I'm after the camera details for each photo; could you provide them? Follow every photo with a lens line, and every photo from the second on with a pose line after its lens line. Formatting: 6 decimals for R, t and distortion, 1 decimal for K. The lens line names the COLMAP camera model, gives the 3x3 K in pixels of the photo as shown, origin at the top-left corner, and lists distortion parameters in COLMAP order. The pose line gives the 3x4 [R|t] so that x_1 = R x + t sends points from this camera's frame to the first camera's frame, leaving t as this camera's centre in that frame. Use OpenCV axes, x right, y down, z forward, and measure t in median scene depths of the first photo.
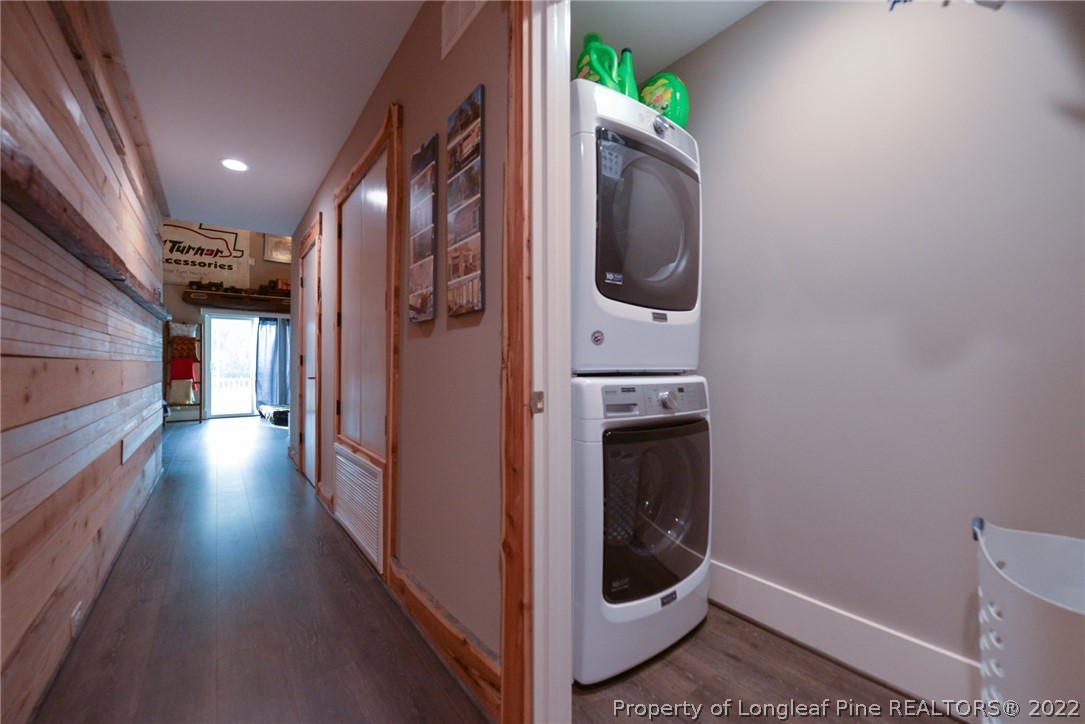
lens RADIAL K [[430.9, 0, 543.2], [0, 430.9, 363.5], [0, 0, 1]] dist [-0.010988, -0.000279]
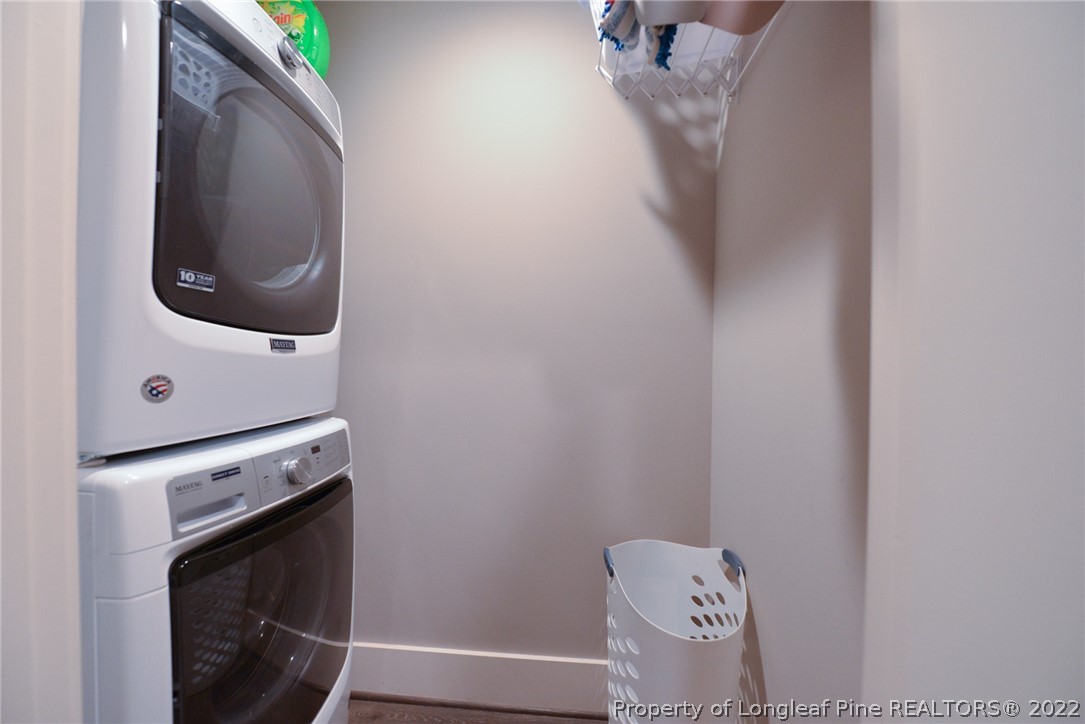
lens RADIAL K [[430.9, 0, 543.8], [0, 430.9, 363.9], [0, 0, 1]] dist [-0.010988, -0.000279]
pose [[0.666196, 0.001654, 0.745775, 0.044792], [-0.015941, 0.999801, 0.012023, -0.092744], [-0.745606, -0.019898, 0.666090, 0.256598]]
